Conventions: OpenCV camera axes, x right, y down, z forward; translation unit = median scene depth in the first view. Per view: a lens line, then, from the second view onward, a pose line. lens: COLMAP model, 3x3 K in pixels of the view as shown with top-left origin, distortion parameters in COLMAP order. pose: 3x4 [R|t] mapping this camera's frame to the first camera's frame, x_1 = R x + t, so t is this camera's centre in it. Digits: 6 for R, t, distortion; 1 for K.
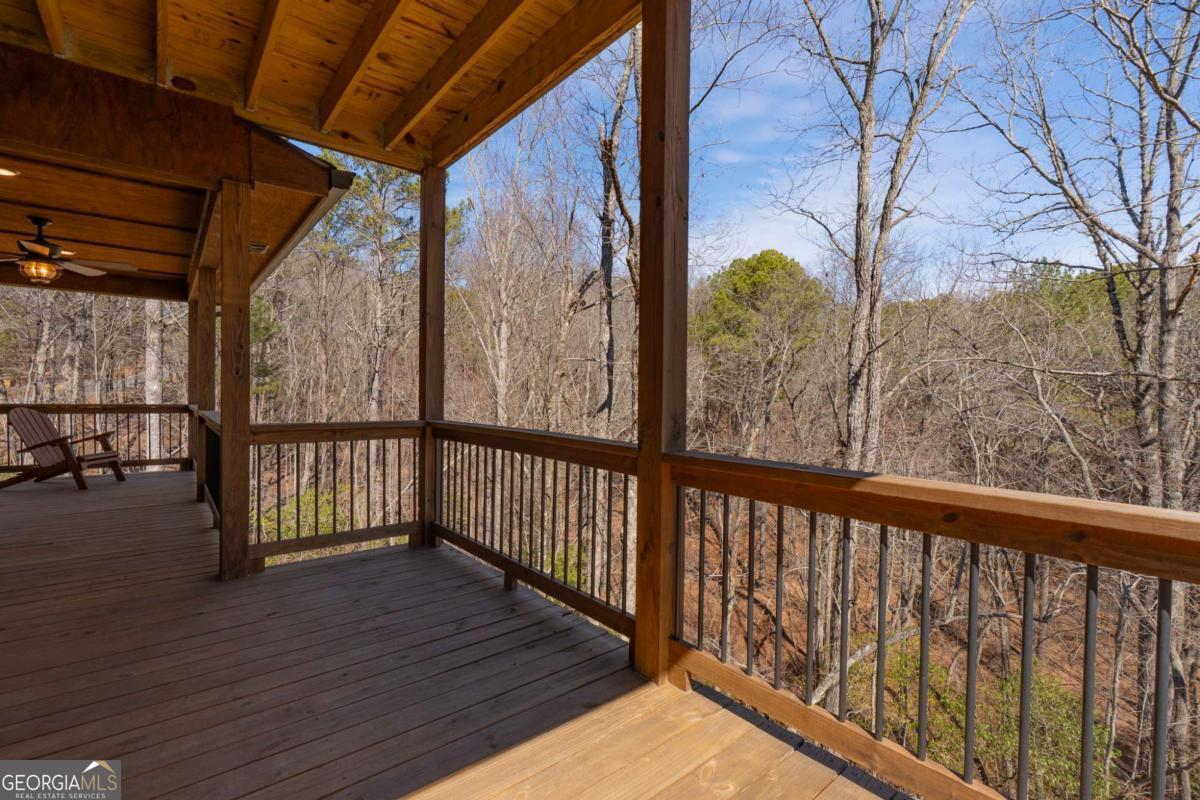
lens RADIAL K [[537.4, 0, 600.0], [0, 537.4, 400.0], [0, 0, 1]] dist [-0.017291, 0.010259]
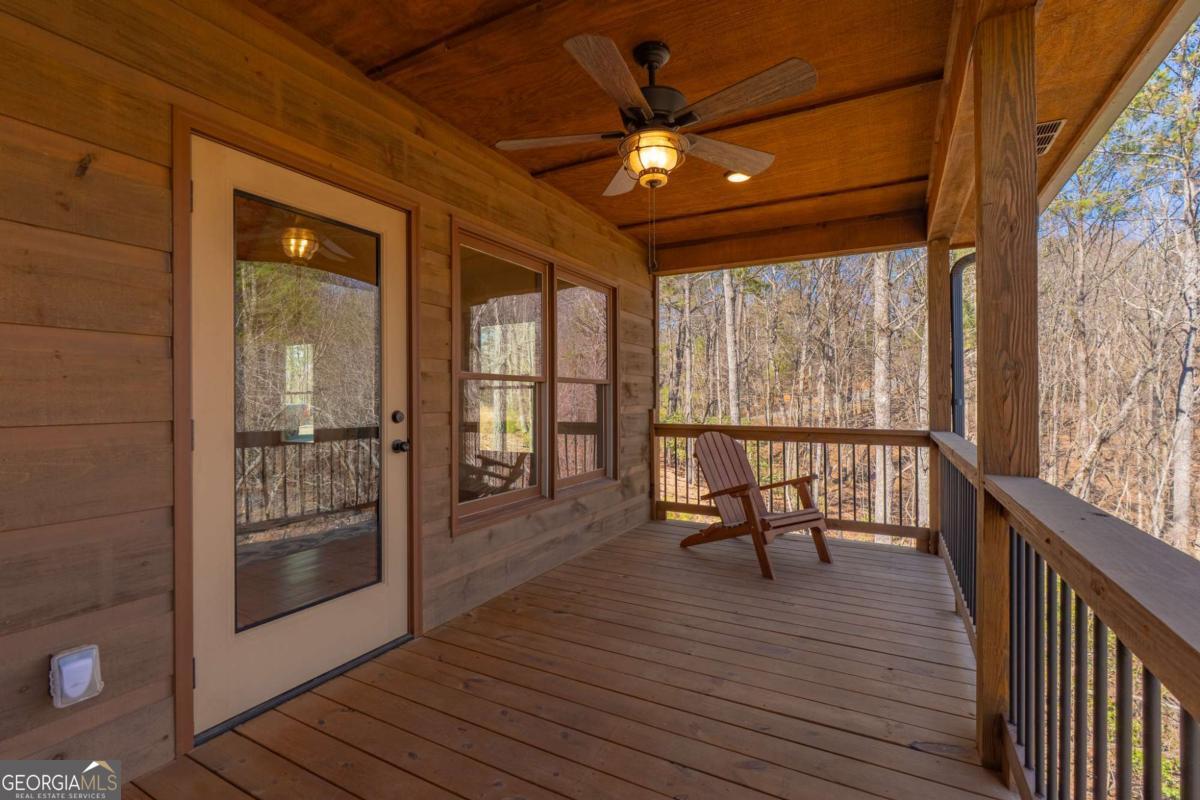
lens RADIAL K [[537.4, 0, 600.0], [0, 537.4, 400.0], [0, 0, 1]] dist [-0.017291, 0.010259]
pose [[0.376102, -0.016077, -0.926439, -0.246077], [-0.002068, 0.999832, -0.018190, -0.007491], [0.926576, 0.008757, 0.376006, 0.303340]]
